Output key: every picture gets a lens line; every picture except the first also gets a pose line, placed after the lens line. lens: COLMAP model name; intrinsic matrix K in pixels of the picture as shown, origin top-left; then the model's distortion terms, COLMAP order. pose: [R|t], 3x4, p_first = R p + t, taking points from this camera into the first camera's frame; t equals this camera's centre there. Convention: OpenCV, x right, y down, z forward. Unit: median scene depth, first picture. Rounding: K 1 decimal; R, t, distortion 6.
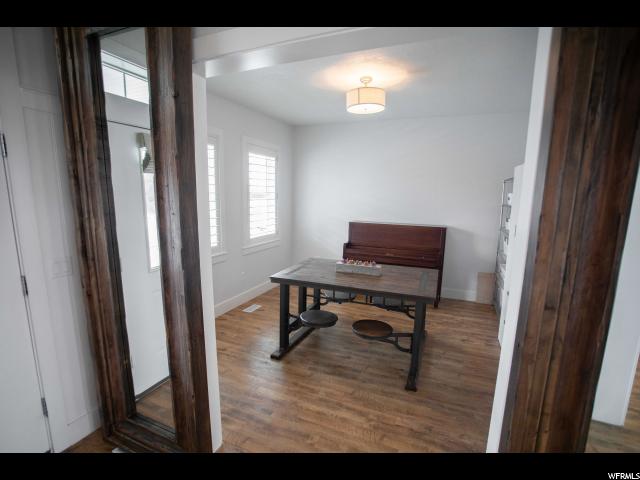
lens RADIAL K [[311.2, 0, 320.0], [0, 311.2, 240.0], [0, 0, 1]] dist [-0.054578, 0.000848]
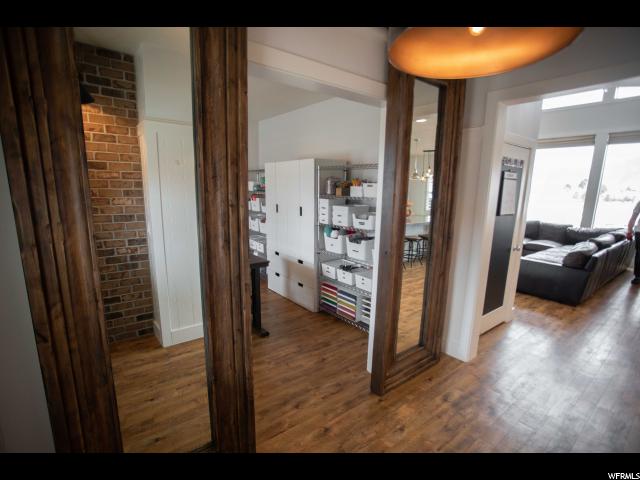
lens RADIAL K [[311.2, 0, 320.0], [0, 311.2, 240.0], [0, 0, 1]] dist [-0.054578, 0.000848]
pose [[0.473561, -0.163577, 0.865438, -1.042574], [0.133845, 0.984556, 0.112853, -0.037452], [-0.870532, 0.062392, 0.488141, 0.220278]]
